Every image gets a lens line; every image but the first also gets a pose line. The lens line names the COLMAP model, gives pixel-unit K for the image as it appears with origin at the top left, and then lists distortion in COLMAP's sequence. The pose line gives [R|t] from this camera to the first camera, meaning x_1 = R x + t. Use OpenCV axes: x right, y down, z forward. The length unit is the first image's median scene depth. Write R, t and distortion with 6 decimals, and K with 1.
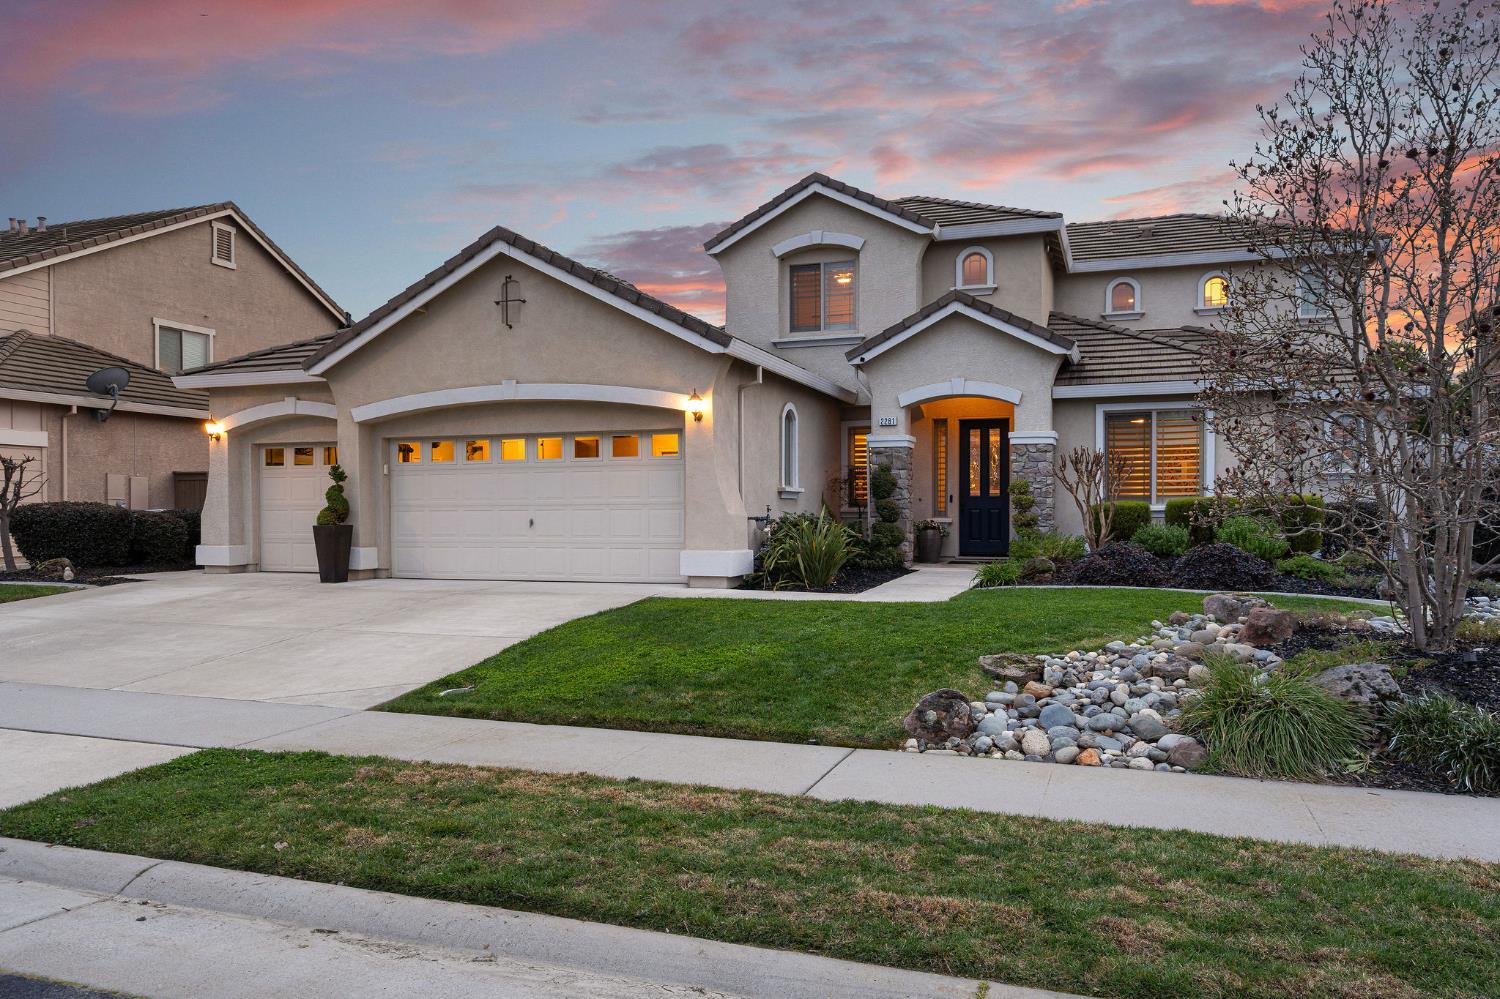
lens RADIAL K [[1015.3, 0, 750.0], [0, 1015.3, 499.5], [0, 0, 1]] dist [0.004792, -0.000066]
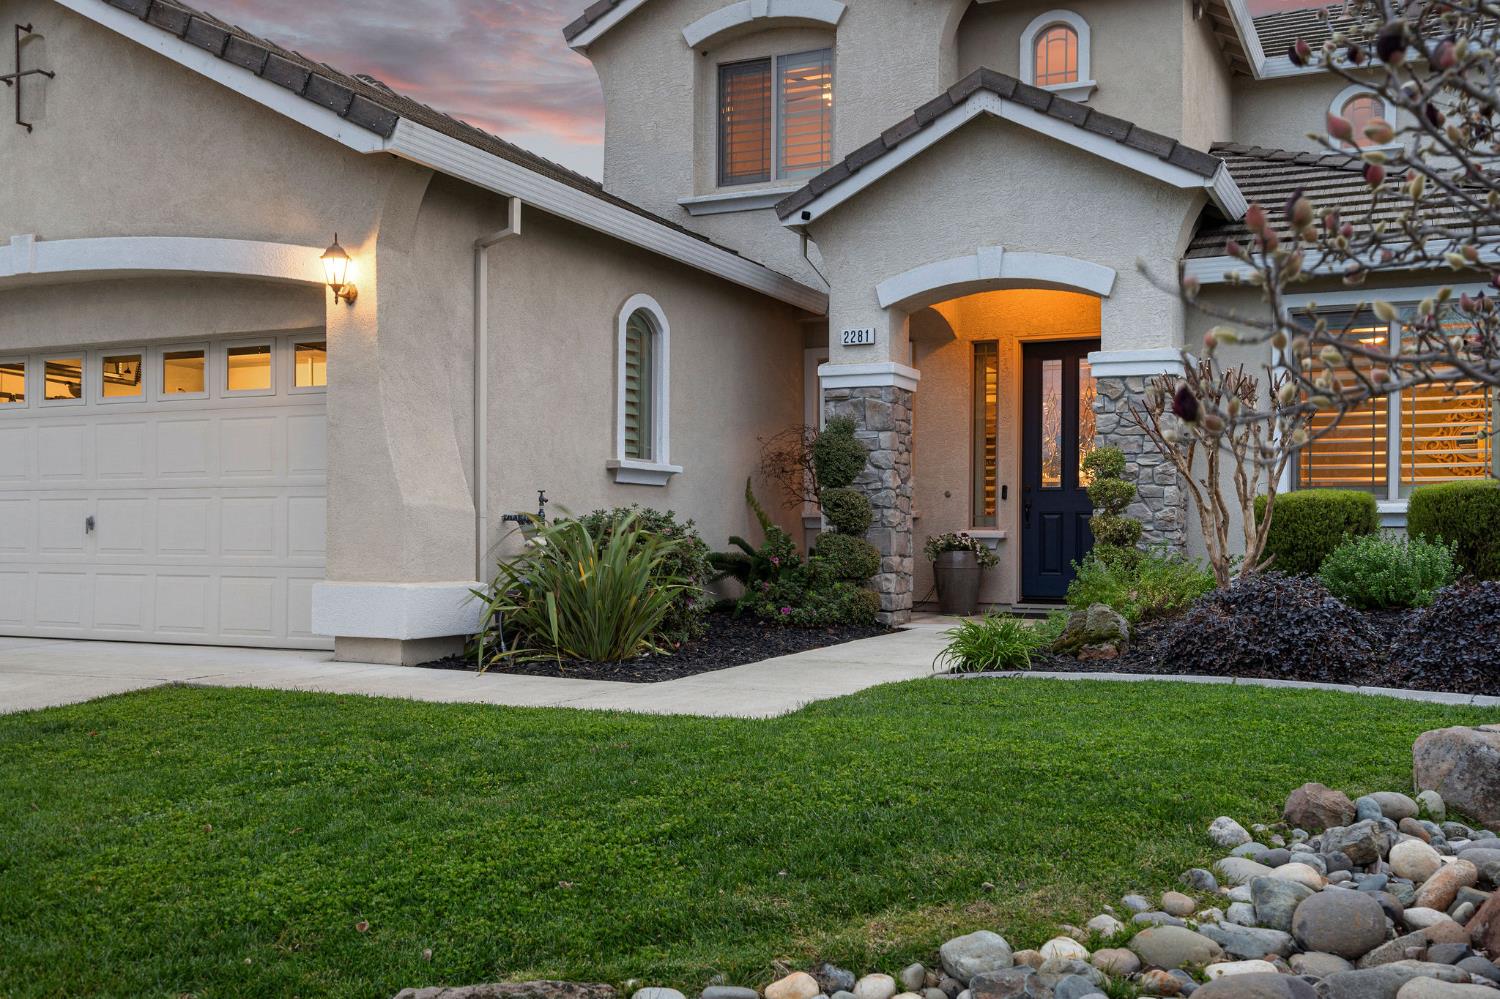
lens RADIAL K [[1406.9, 0, 751.6], [0, 1406.9, 515.4], [0, 0, 1]] dist [0.000455, 0.000671]
pose [[0.994997, 0.007330, -0.099637, 0.163865], [-0.007733, 0.999963, -0.003660, 0.016959], [0.099607, 0.004412, 0.995017, 0.309972]]
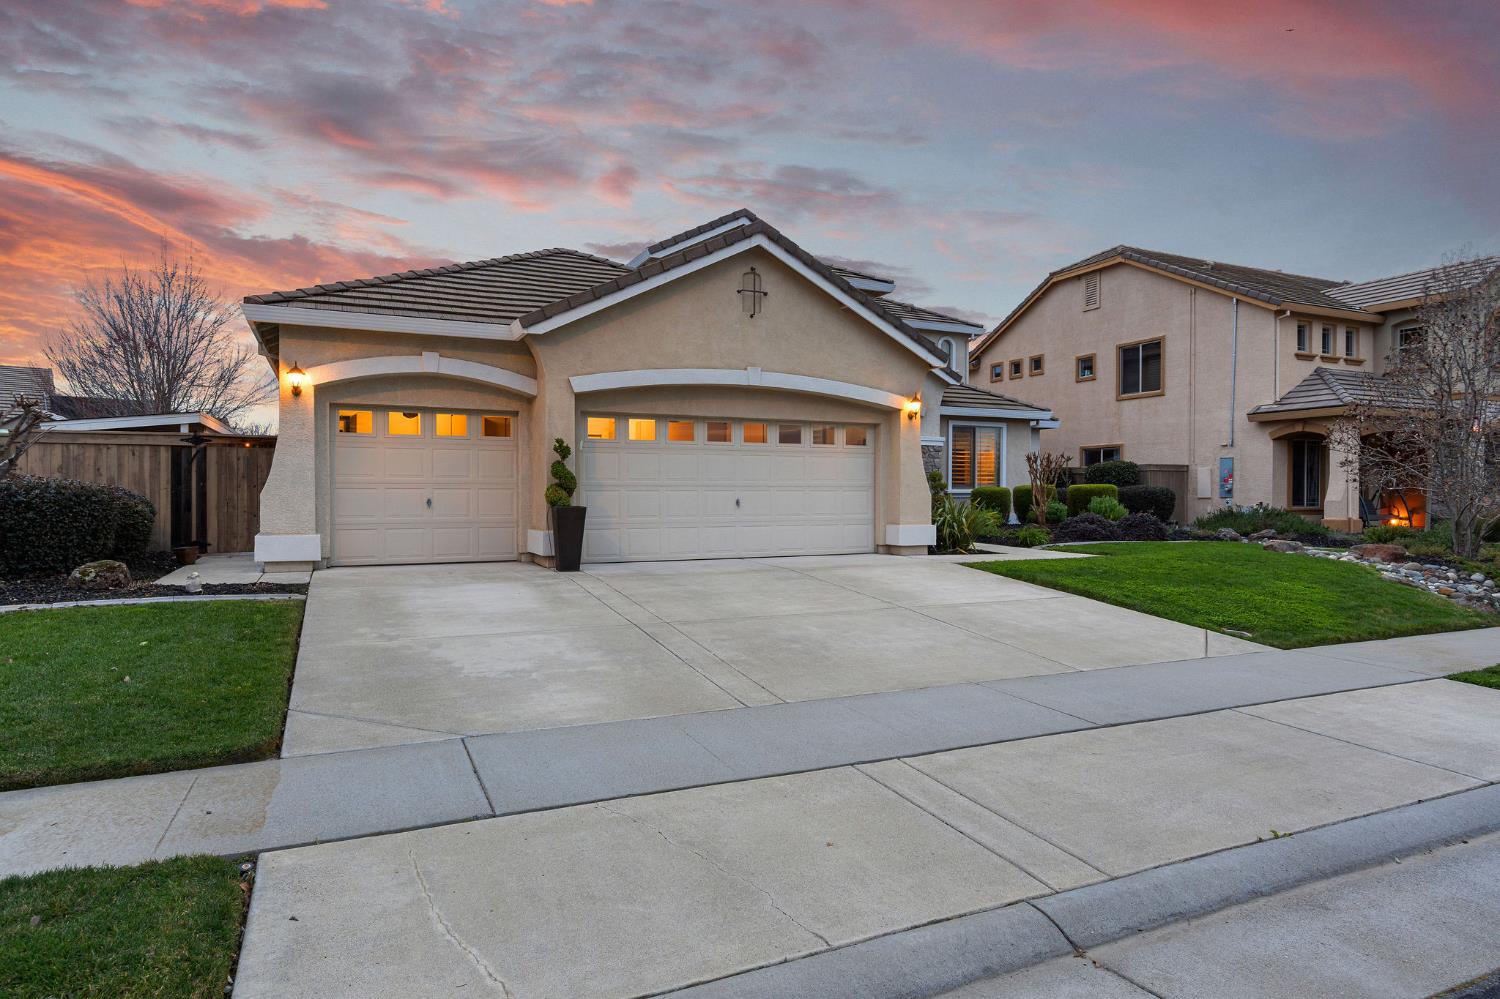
lens RADIAL K [[840.7, 0, 750.0], [0, 840.7, 499.5], [0, 0, 1]] dist [0.001344, 0.000254]
pose [[0.732564, -0.001984, 0.680695, -0.730454], [-0.012742, 0.999781, 0.016627, 0.004273], [-0.680579, -0.020853, 0.732378, 0.319684]]
